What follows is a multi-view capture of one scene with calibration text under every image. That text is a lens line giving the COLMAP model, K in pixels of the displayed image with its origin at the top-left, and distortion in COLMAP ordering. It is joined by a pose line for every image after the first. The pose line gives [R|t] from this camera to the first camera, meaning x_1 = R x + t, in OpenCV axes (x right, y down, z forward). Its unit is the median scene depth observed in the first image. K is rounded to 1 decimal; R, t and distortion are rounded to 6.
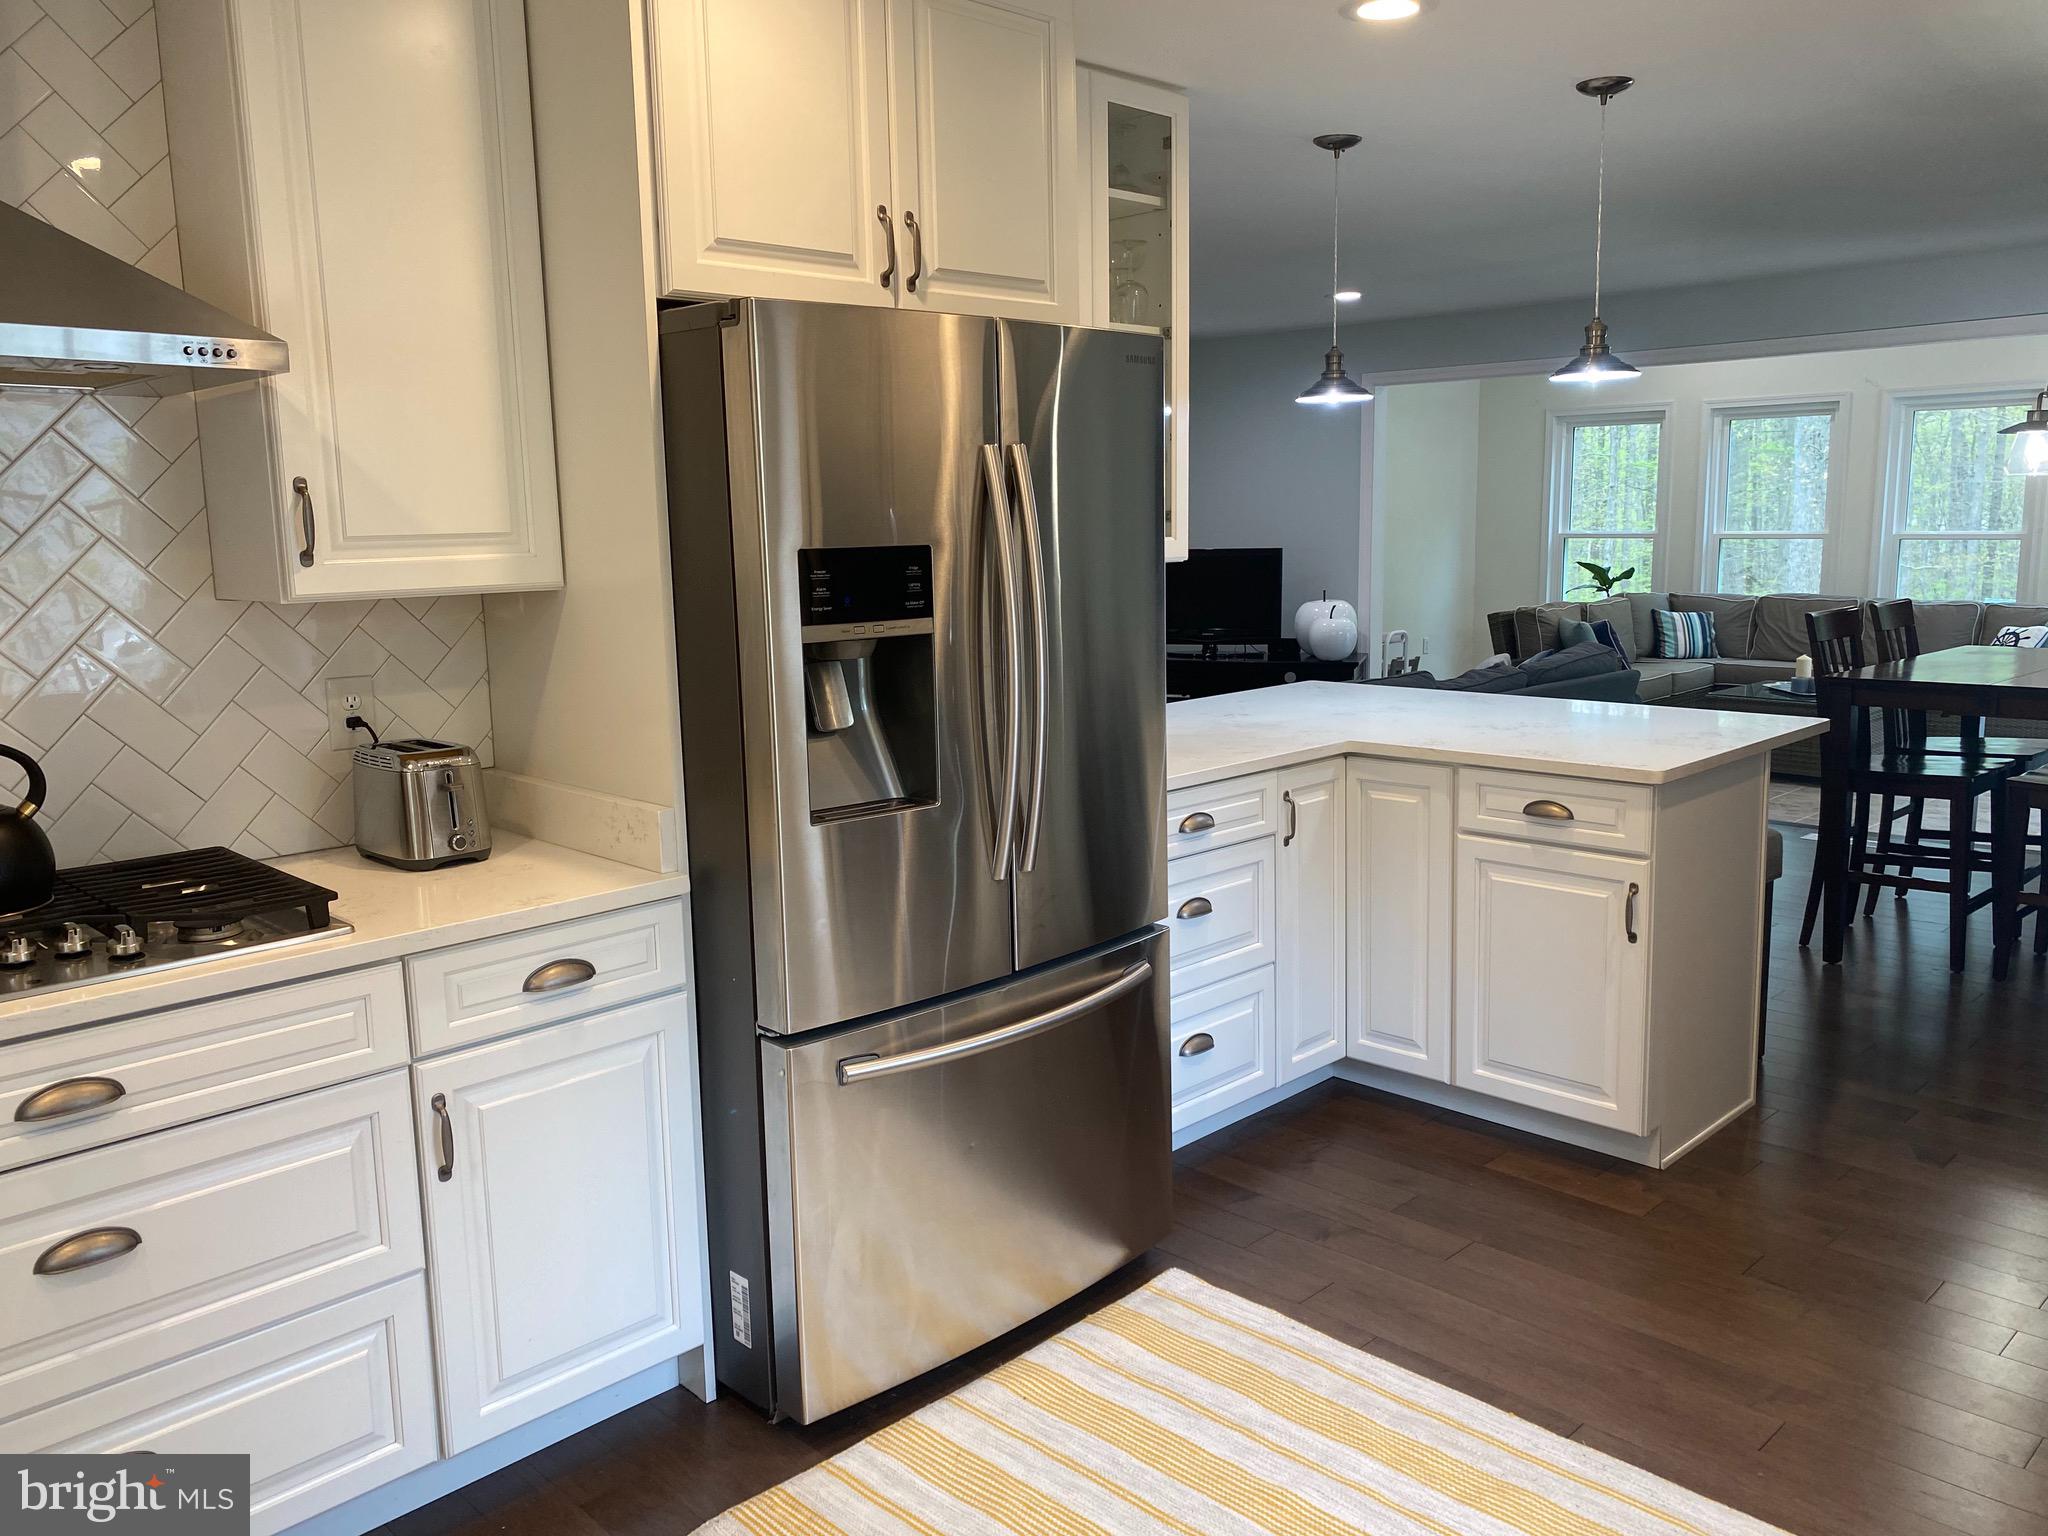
lens RADIAL K [[1571.8, 0, 1027.8], [0, 1571.8, 757.1], [0, 0, 1]] dist [0.045858, -0.056482]
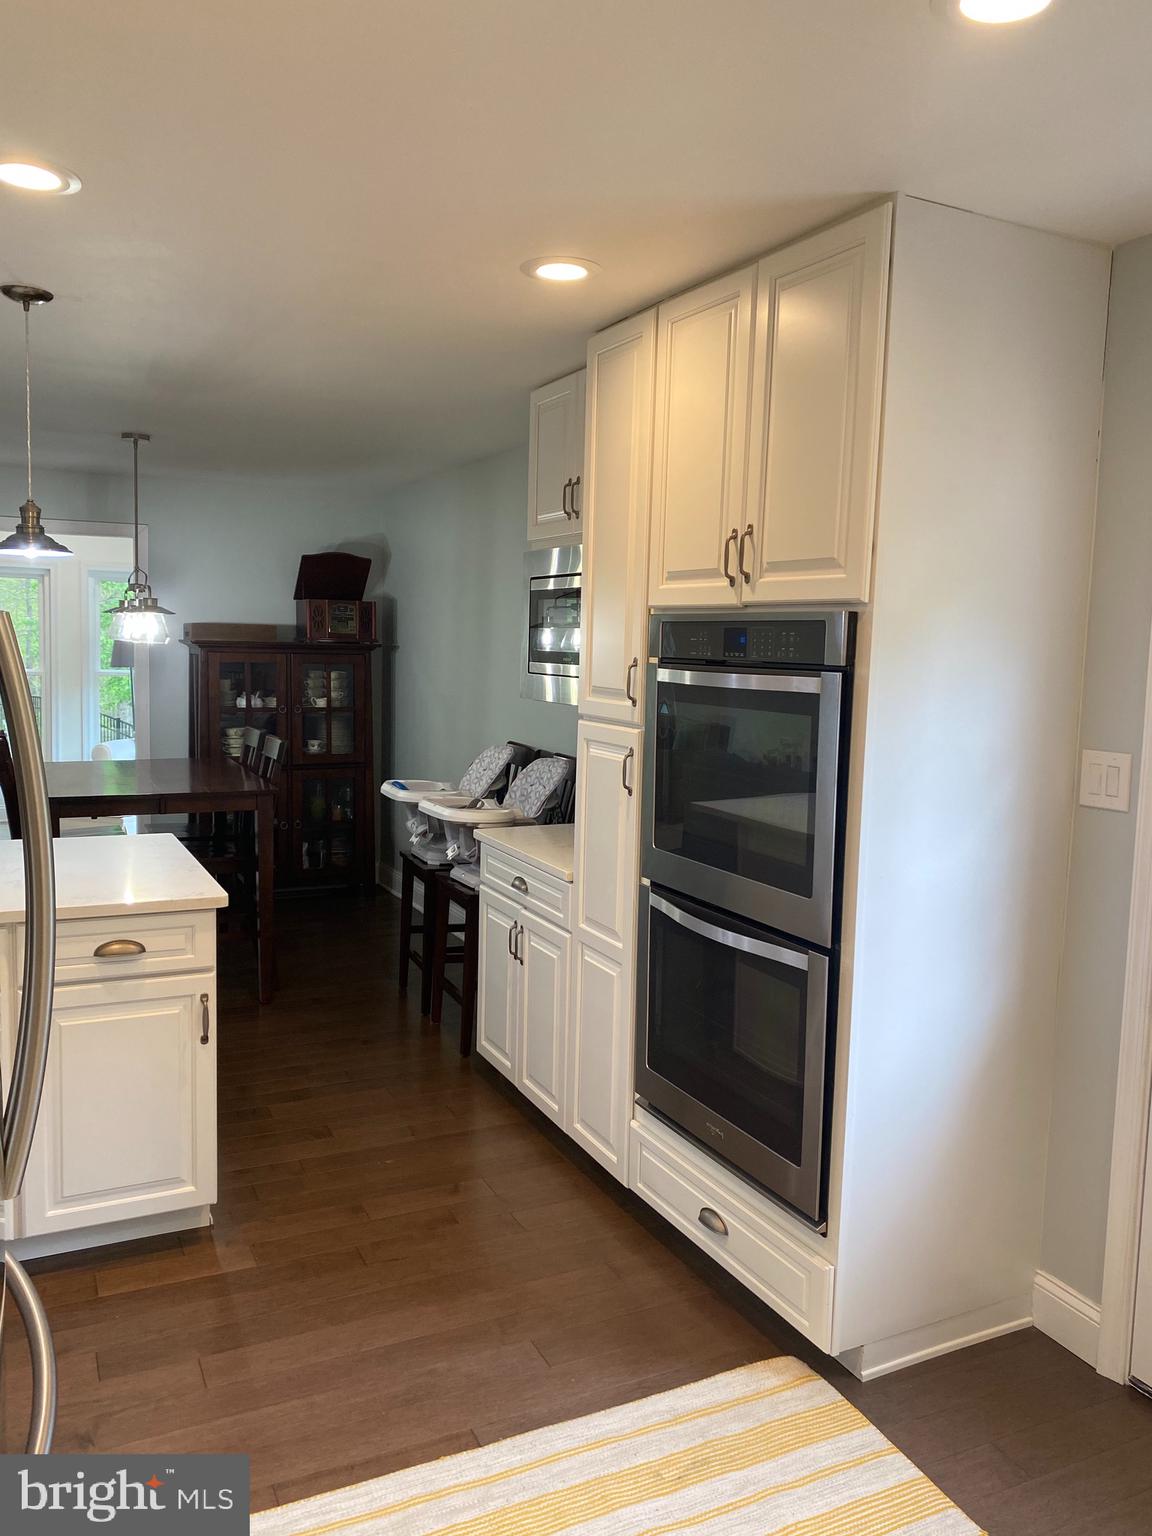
lens RADIAL K [[1178.8, 0, 580.4], [0, 1178.8, 765.0], [0, 0, 1]] dist [0.045858, -0.056482]
pose [[0.316176, -0.067258, 0.946313, -0.114672], [0.110849, 0.993271, 0.033560, -0.028682], [-0.942202, 0.094287, 0.321504, 0.140514]]
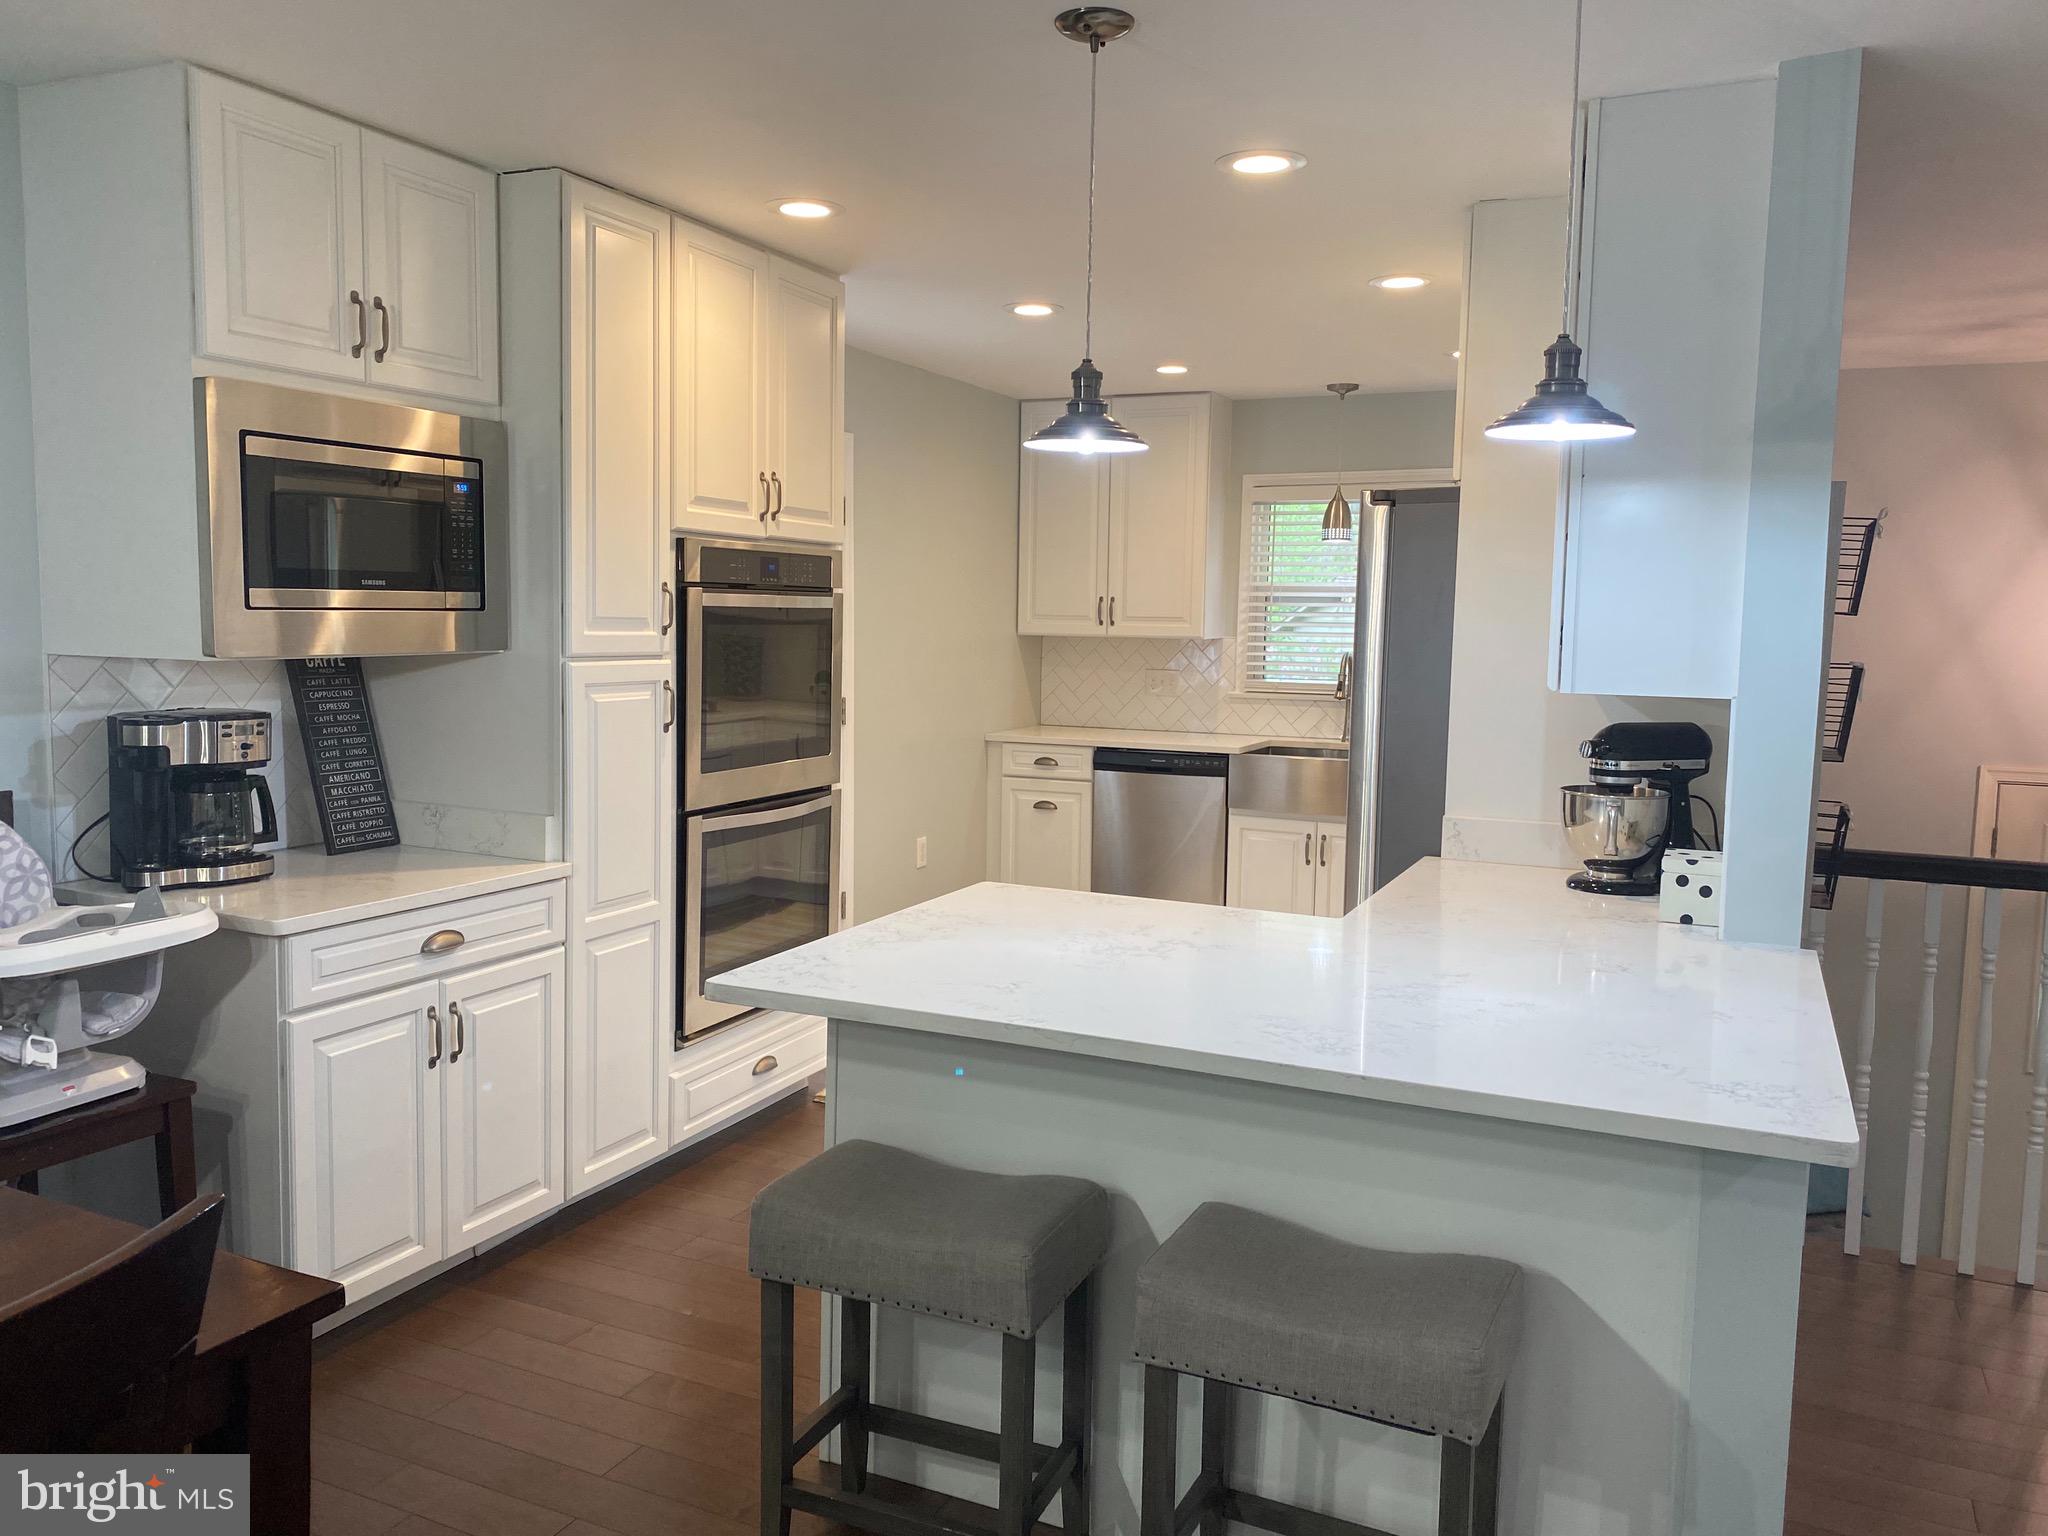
lens RADIAL K [[1571.8, 0, 1025.1], [0, 1571.8, 761.9], [0, 0, 1]] dist [0.045858, -0.056482]
pose [[-0.934424, 0.037880, -0.354142, 0.231474], [-0.054396, 0.967484, 0.247013, -0.100266], [0.351983, 0.250079, -0.901980, 0.600563]]
